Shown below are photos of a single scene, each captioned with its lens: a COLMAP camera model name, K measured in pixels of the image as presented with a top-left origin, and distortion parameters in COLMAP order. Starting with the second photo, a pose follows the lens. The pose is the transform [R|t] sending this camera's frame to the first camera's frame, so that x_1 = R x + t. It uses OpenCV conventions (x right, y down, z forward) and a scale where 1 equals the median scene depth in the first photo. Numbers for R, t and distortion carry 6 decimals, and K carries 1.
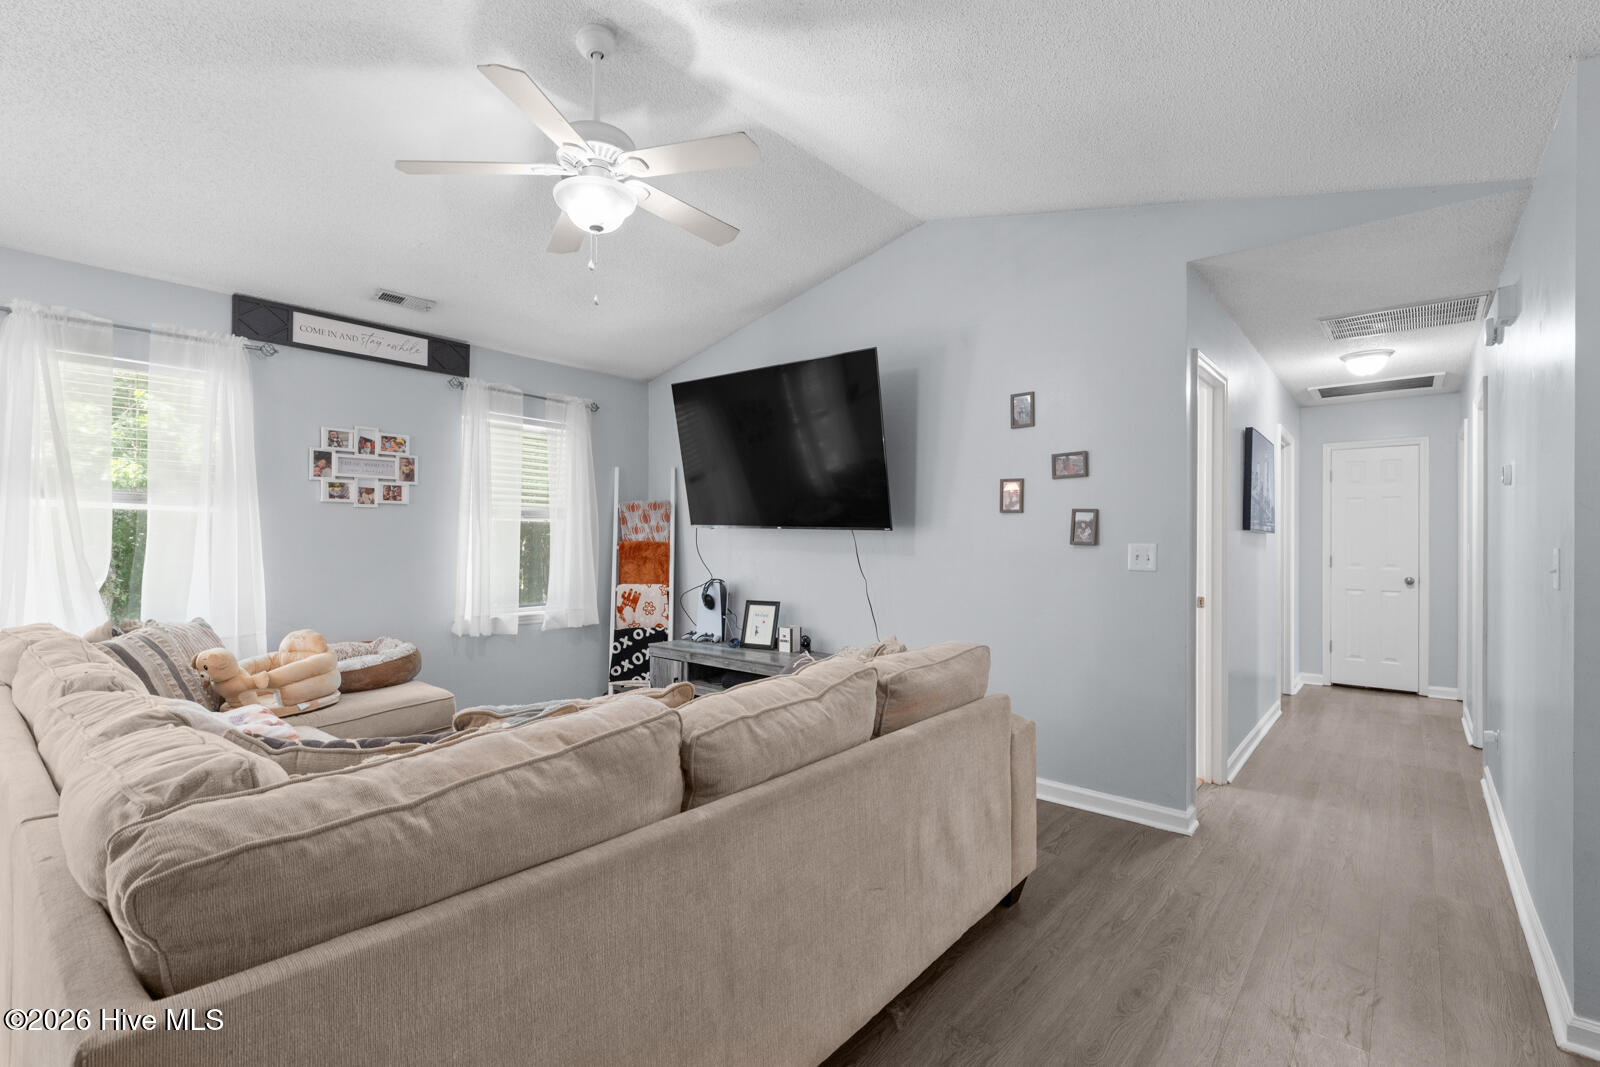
lens RADIAL K [[742.3, 0, 789.8], [0, 742.3, 529.8], [0, 0, 1]] dist [0.013054, 0.001156]
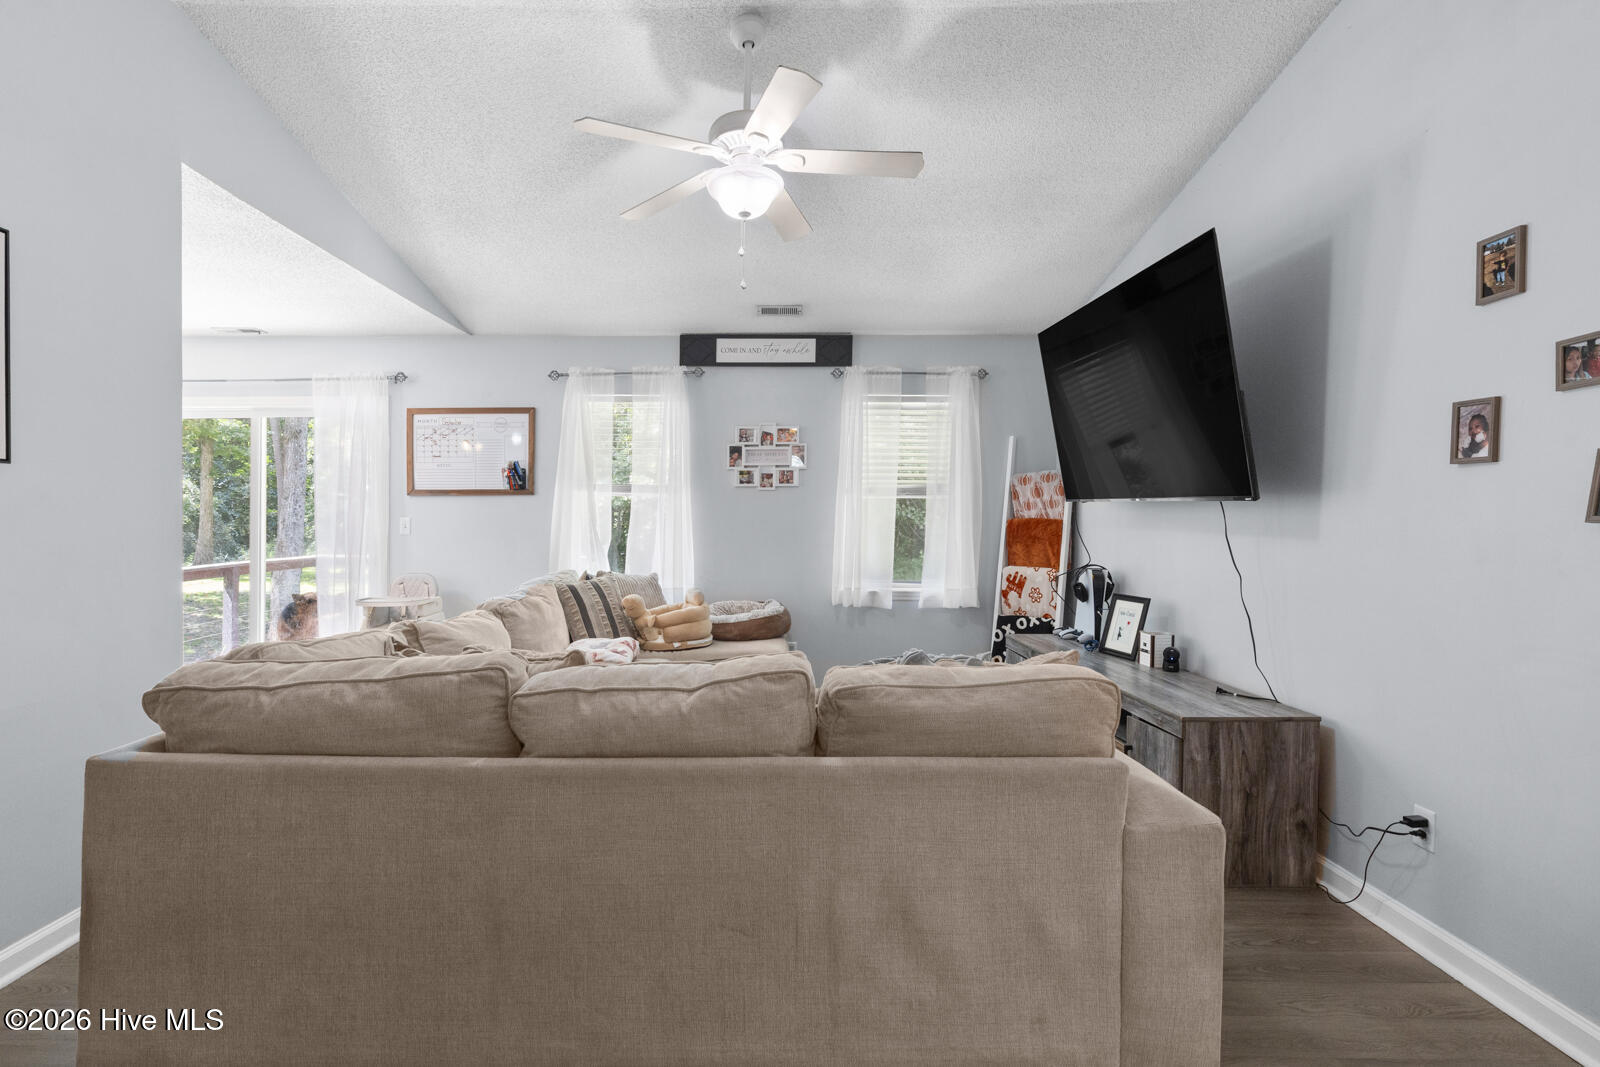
lens RADIAL K [[742.3, 0, 708.0], [0, 742.3, 515.9], [0, 0, 1]] dist [0.013054, 0.001156]
pose [[0.621005, -0.003373, -0.783799, 0.304378], [0.012059, 0.999914, 0.005251, 0.004188], [0.783713, -0.012713, 0.620992, 0.184886]]
